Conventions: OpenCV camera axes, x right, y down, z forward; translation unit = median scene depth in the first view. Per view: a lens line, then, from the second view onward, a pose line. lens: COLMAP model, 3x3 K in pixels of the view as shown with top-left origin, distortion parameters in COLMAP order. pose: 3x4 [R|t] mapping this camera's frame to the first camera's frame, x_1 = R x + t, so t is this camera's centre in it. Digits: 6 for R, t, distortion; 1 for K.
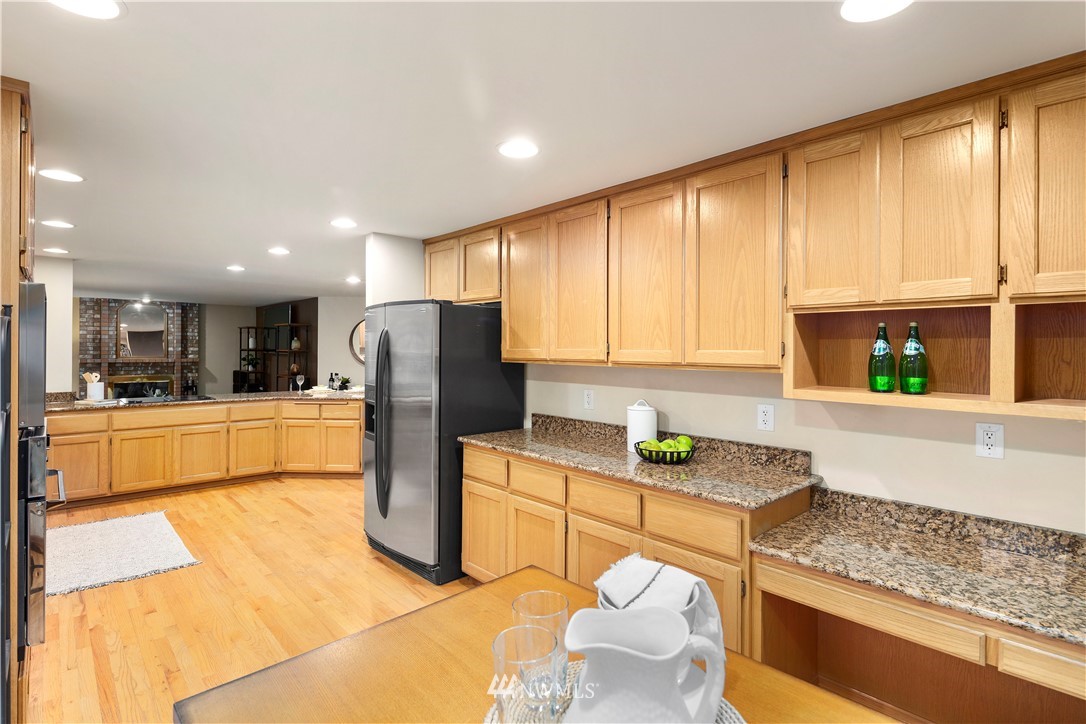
lens RADIAL K [[528.0, 0, 539.2], [0, 528.0, 352.6], [0, 0, 1]] dist [0.004491, -0.002557]
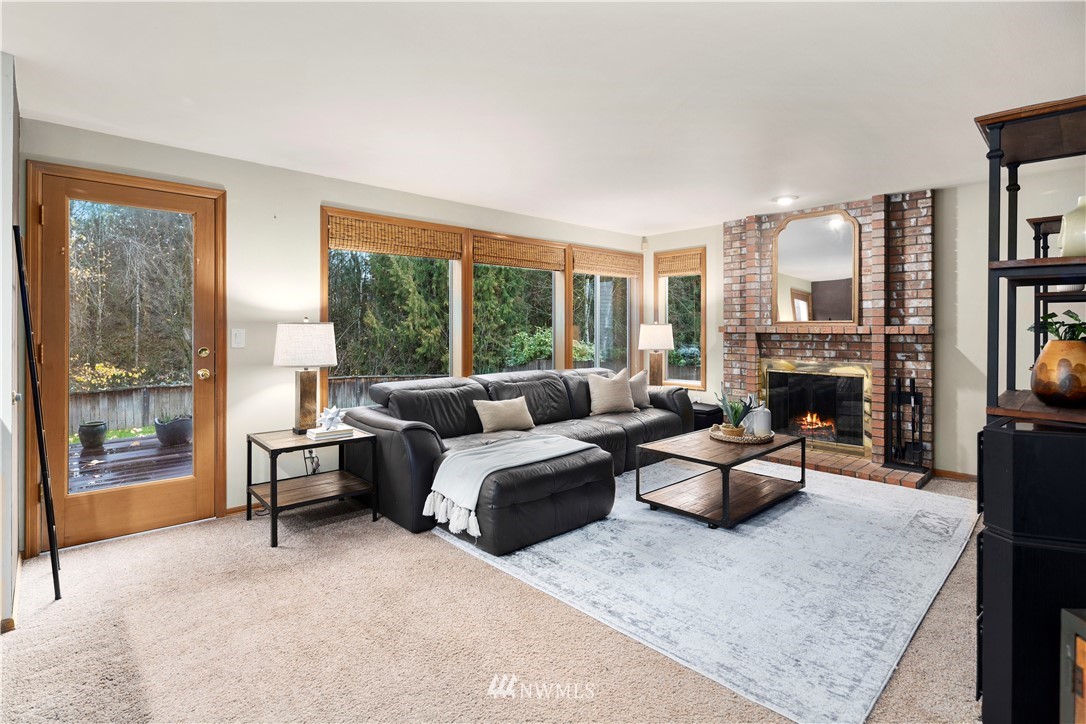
lens RADIAL K [[528.0, 0, 530.4], [0, 528.0, 330.9], [0, 0, 1]] dist [0.004491, -0.002557]
pose [[-0.006849, 0.001434, -0.999976, -0.263524], [-0.006891, 0.999975, 0.001481, 0.017625], [0.999953, 0.006901, -0.006839, 0.761279]]
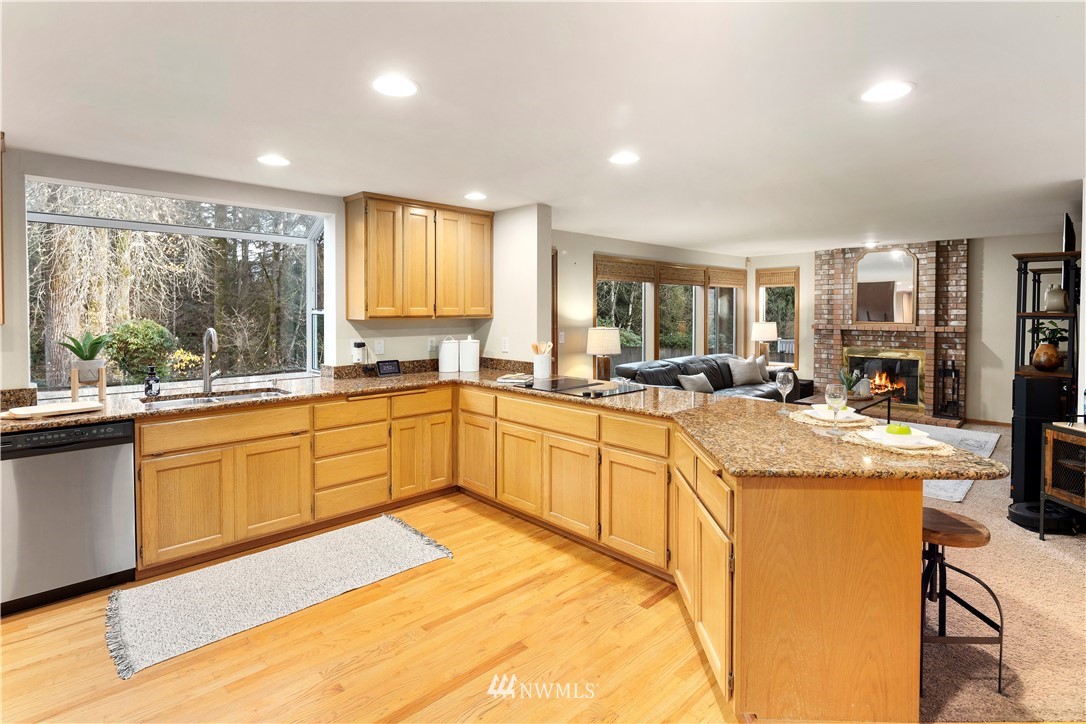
lens RADIAL K [[528.0, 0, 536.1], [0, 528.0, 326.2], [0, 0, 1]] dist [0.004491, -0.002557]
pose [[0.006326, 0.022524, -0.999726, -0.024829], [-0.005560, 0.999732, 0.022489, -0.001165], [0.999965, 0.005417, 0.006449, 0.531435]]
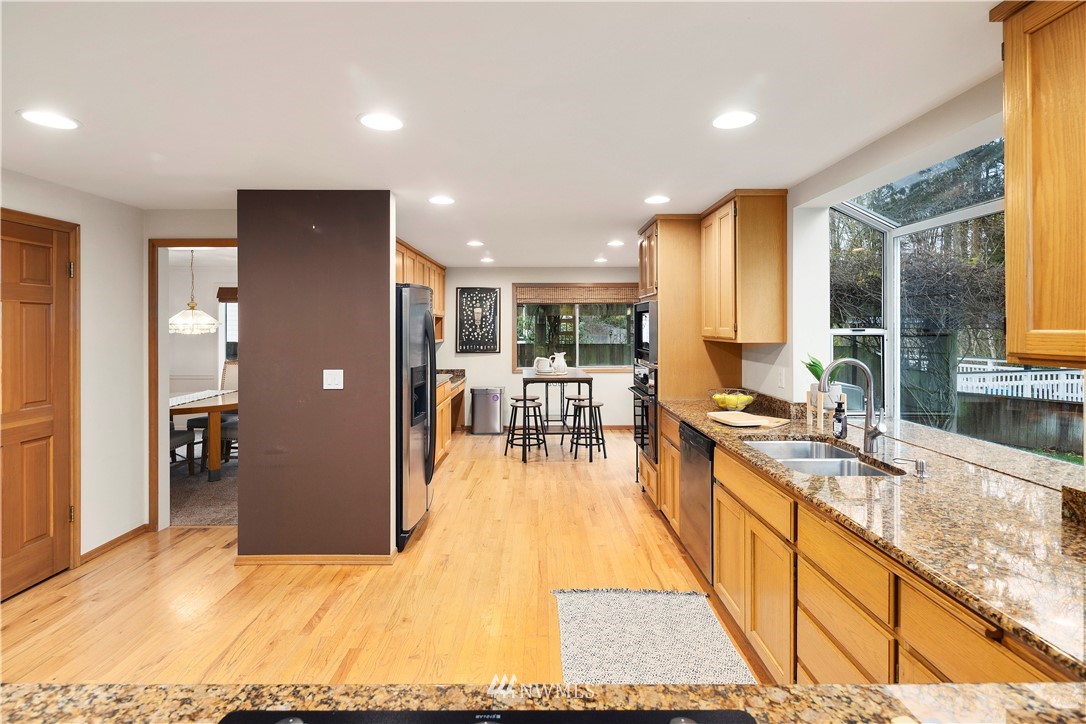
lens RADIAL K [[528.0, 0, 540.8], [0, 528.0, 328.0], [0, 0, 1]] dist [0.004491, -0.002557]
pose [[-0.741911, -0.007062, 0.670461, -0.431192], [-0.000229, 0.999947, 0.010280, -0.007294], [-0.670498, 0.007474, -0.741873, 0.595300]]
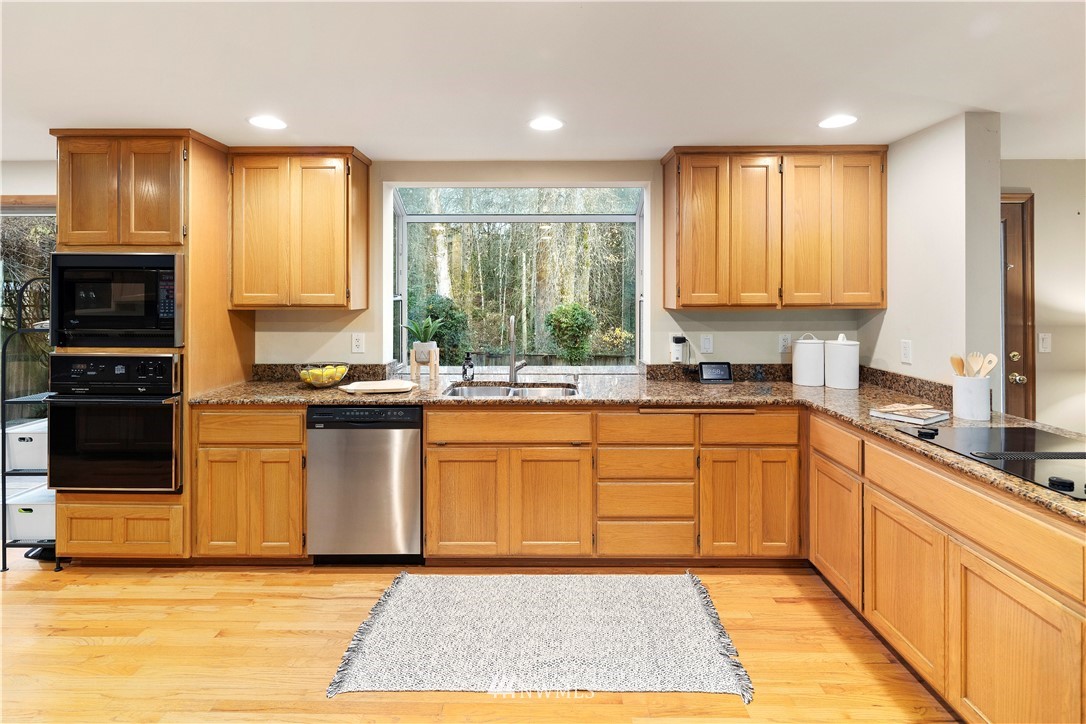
lens RADIAL K [[528.0, 0, 542.3], [0, 528.0, 293.6], [0, 0, 1]] dist [0.004491, -0.002557]
pose [[-0.683088, -0.007464, -0.730298, -0.144083], [-0.008021, 0.999964, -0.002718, -0.004014], [0.730292, 0.004001, -0.683123, 0.560789]]
